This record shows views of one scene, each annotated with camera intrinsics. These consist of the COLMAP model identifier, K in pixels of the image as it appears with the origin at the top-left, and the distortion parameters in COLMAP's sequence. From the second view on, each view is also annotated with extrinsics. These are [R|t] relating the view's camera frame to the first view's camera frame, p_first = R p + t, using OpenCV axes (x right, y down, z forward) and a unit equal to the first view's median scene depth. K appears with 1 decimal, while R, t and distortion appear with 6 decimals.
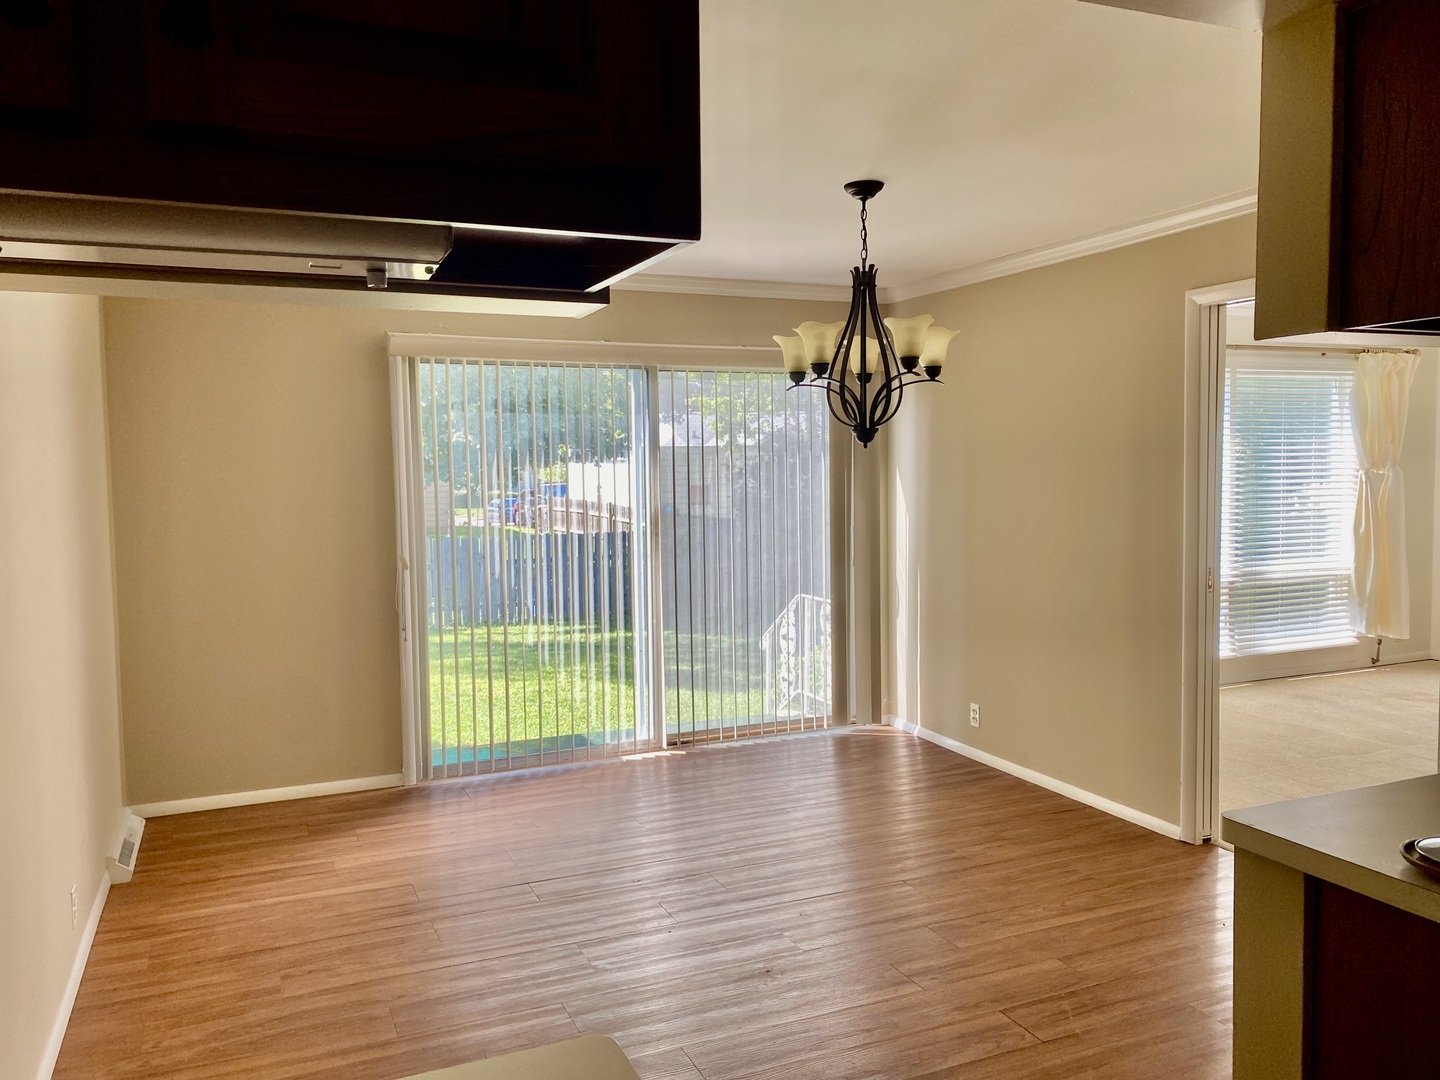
lens RADIAL K [[1102.3, 0, 713.6], [0, 1102.3, 539.4], [0, 0, 1]] dist [0.040910, -0.004277]
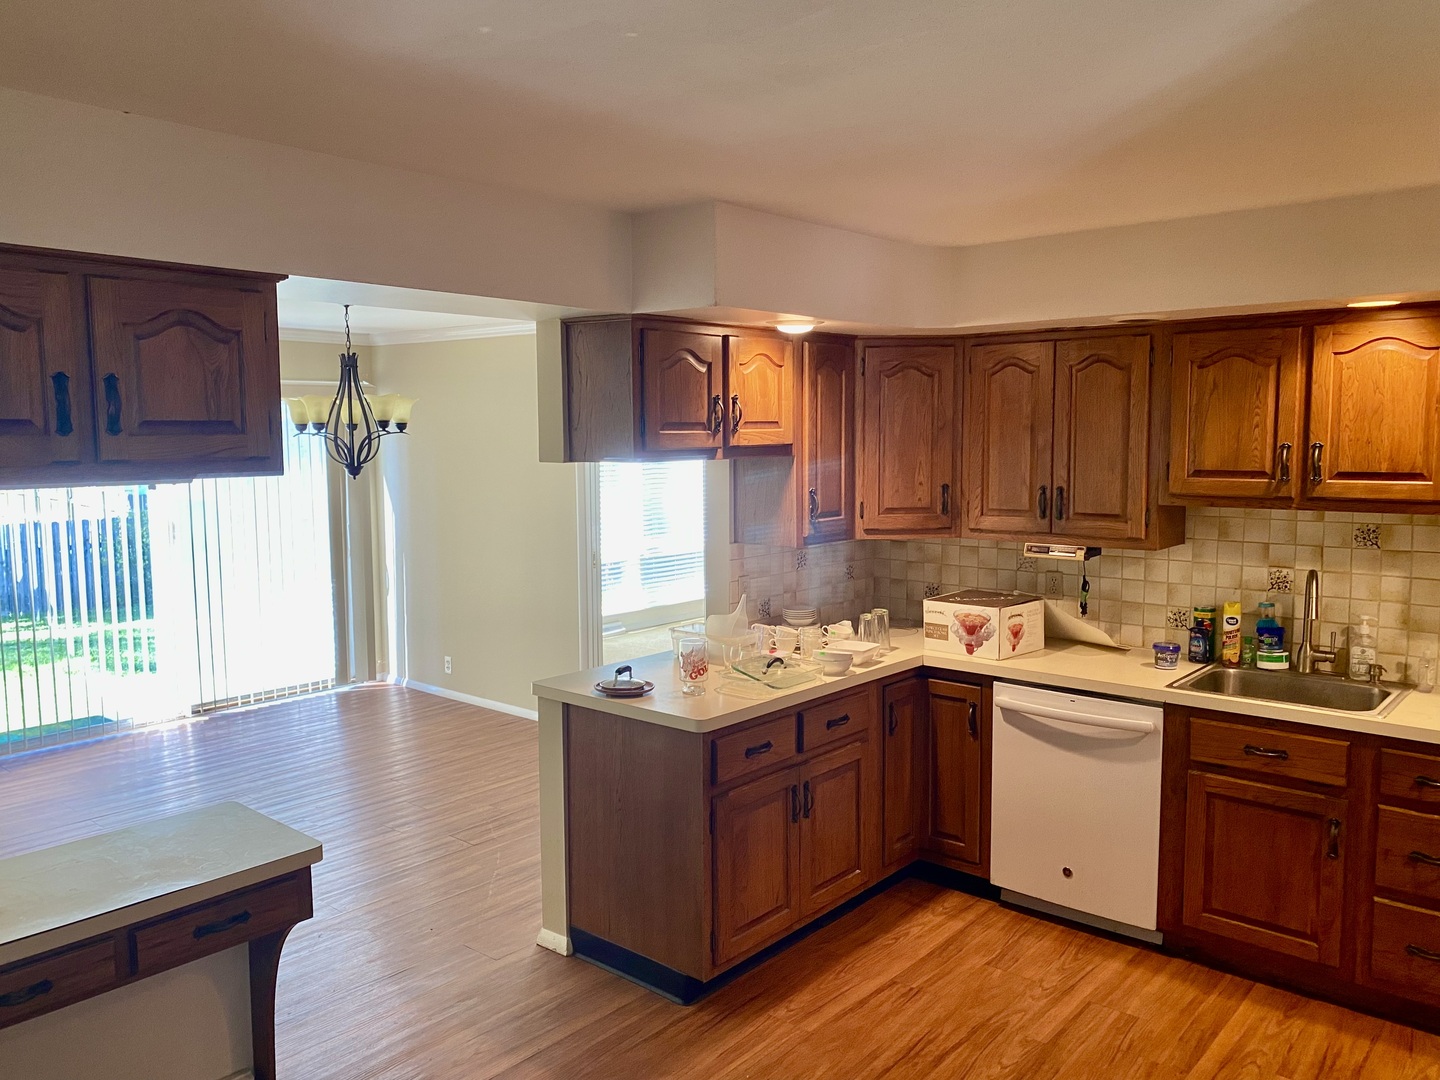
lens RADIAL K [[1102.3, 0, 713.6], [0, 1102.3, 539.4], [0, 0, 1]] dist [0.040910, -0.004277]
pose [[0.903702, -0.033525, 0.426847, -0.051240], [0.023606, 0.999315, 0.028509, -0.032454], [-0.427510, -0.015687, 0.903875, -0.447192]]
